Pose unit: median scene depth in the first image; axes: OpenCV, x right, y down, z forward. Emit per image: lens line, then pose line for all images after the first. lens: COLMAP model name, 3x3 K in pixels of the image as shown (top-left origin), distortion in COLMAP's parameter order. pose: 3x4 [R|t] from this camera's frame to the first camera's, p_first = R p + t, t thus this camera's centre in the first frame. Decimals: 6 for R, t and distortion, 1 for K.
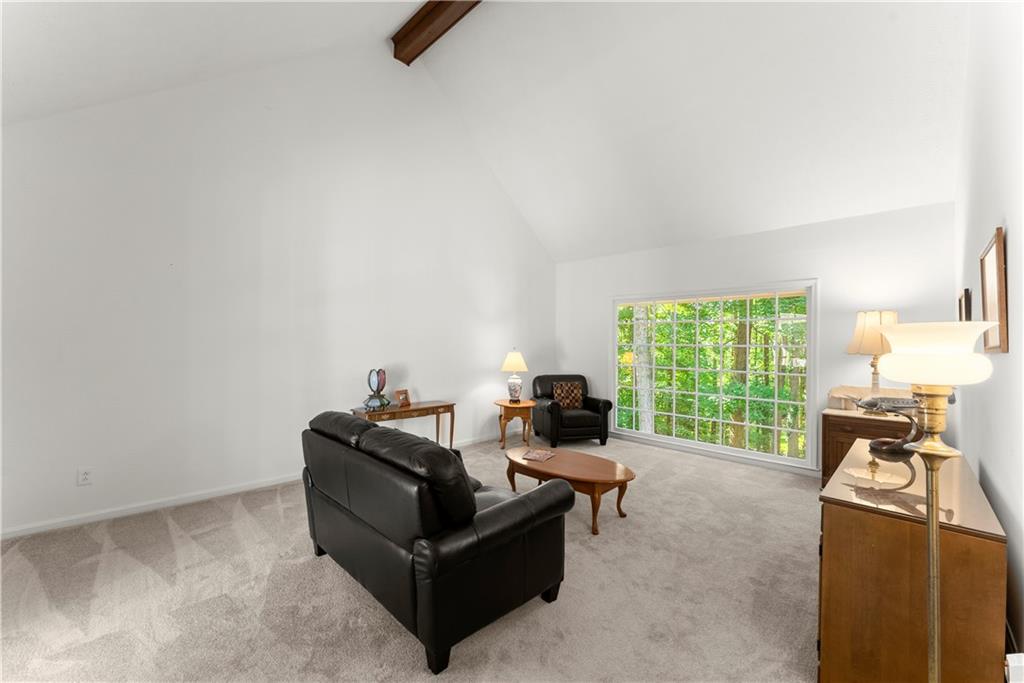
lens RADIAL K [[416.2, 0, 514.5], [0, 416.2, 342.5], [0, 0, 1]] dist [0.000972, -0.000236]
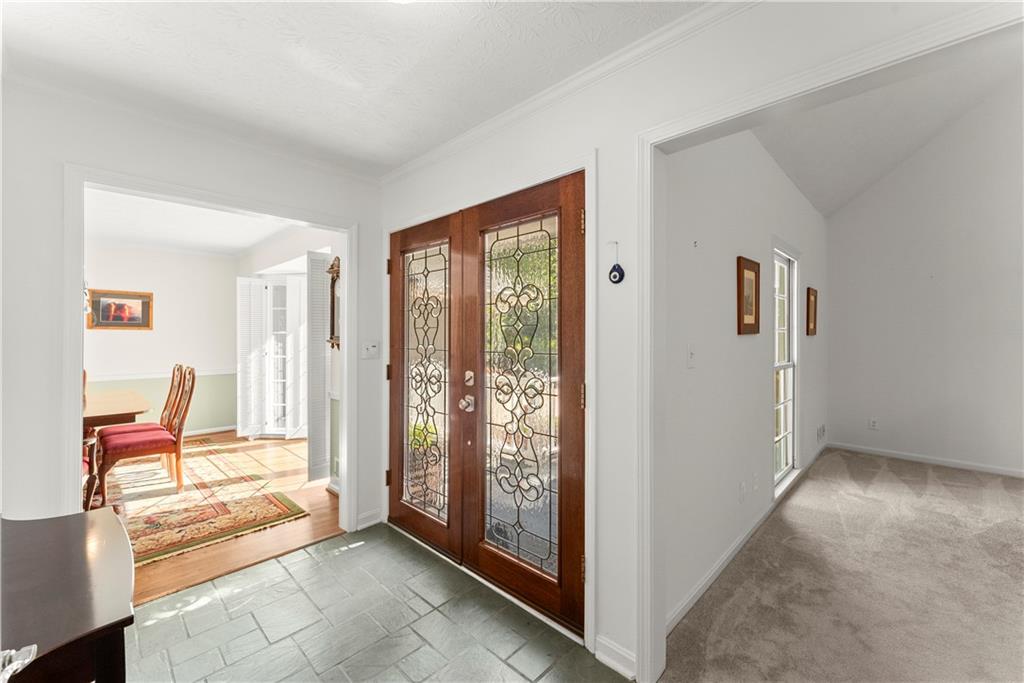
lens RADIAL K [[416.2, 0, 514.5], [0, 416.2, 342.5], [0, 0, 1]] dist [0.000972, -0.000236]
pose [[0.018780, -0.000598, -0.999823, 0.676247], [0.006166, 0.999981, -0.000482, 0.005652], [0.999805, -0.006156, 0.018783, -0.504293]]
